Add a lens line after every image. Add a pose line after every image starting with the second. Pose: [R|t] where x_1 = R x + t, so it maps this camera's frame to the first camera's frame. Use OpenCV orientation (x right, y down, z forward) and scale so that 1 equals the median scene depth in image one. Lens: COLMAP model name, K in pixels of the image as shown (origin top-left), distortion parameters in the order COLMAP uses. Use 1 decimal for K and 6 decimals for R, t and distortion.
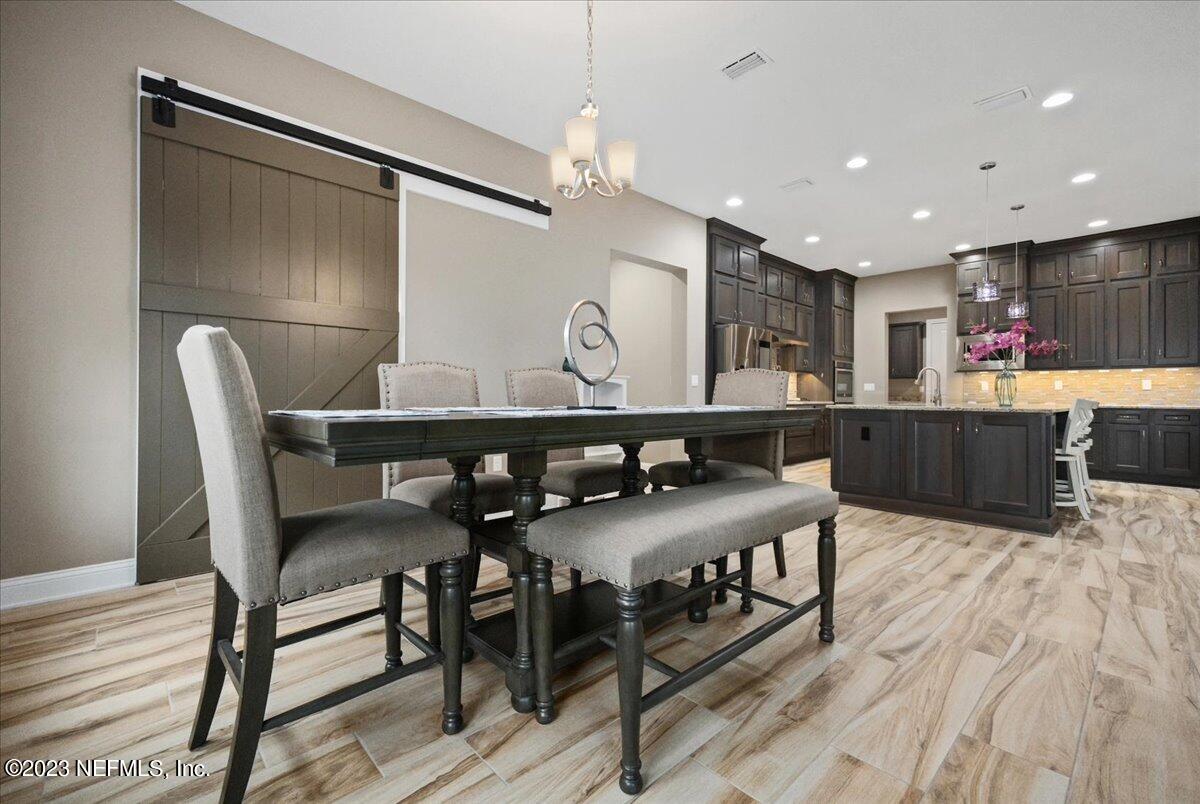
lens RADIAL K [[533.3, 0, 601.4], [0, 533.3, 403.1], [0, 0, 1]] dist [-0.002814, -0.000674]
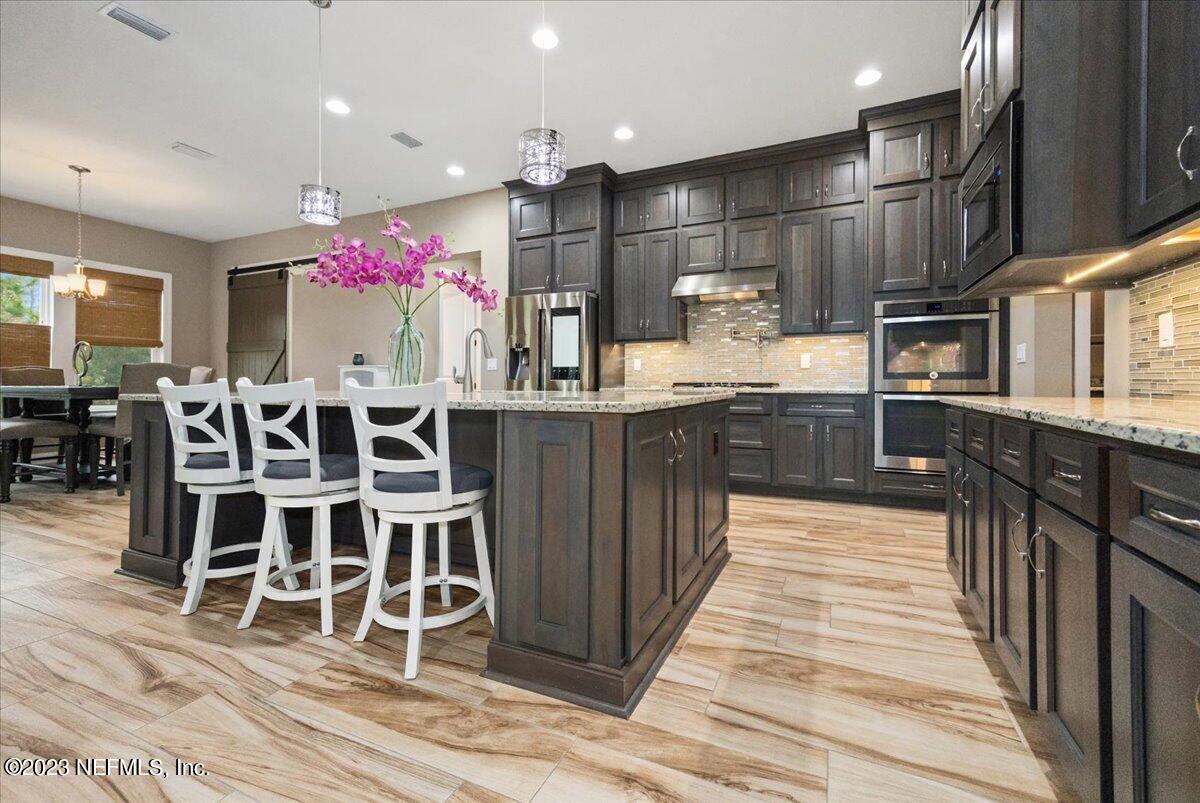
lens RADIAL K [[500.5, 0, 609.4], [0, 500.5, 382.1], [0, 0, 1]] dist [0.001014, -0.000463]
pose [[0.373702, -0.008735, -0.927508, 1.896937], [-0.008371, 0.999883, -0.012790, -0.000946], [0.927511, 0.012544, 0.373585, 1.516886]]
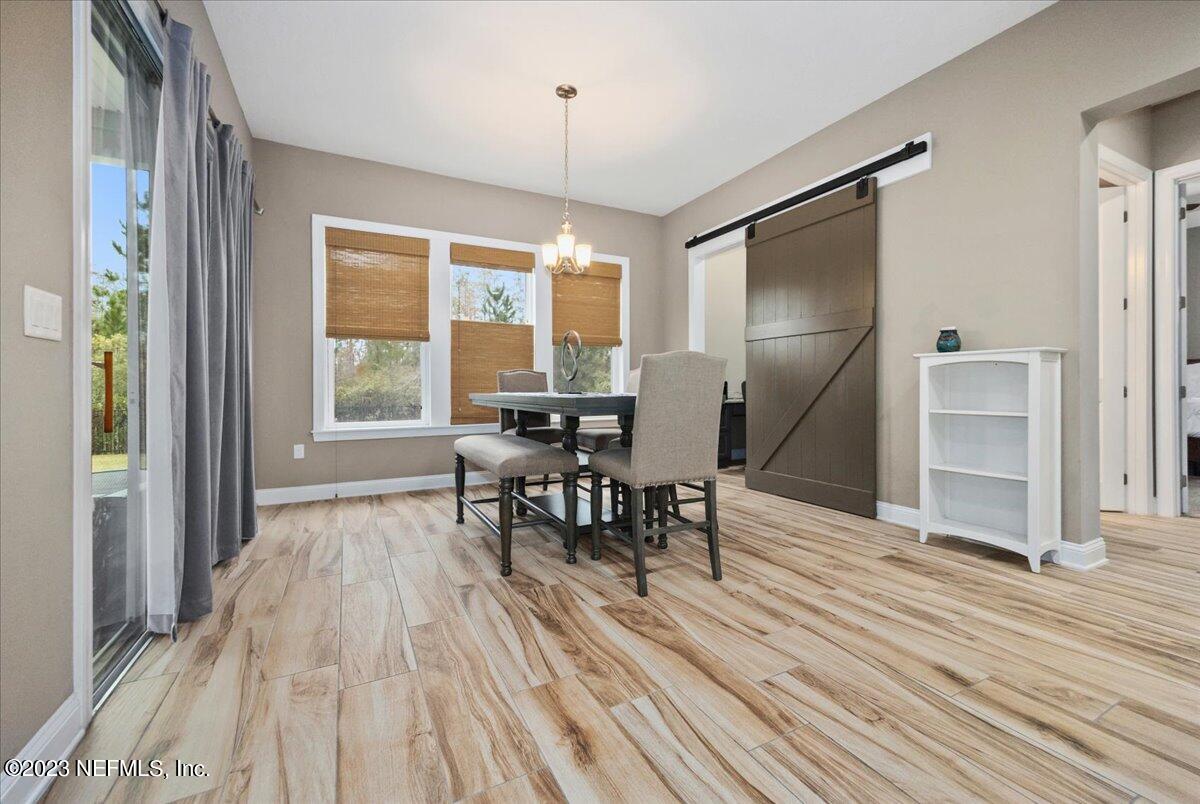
lens RADIAL K [[500.5, 0, 601.0], [0, 500.5, 390.3], [0, 0, 1]] dist [0.001014, -0.000463]
pose [[-0.292154, 0.004870, -0.956359, 0.979532], [-0.003664, 0.999974, 0.006211, -0.009097], [0.956364, 0.005319, -0.292129, 1.014362]]
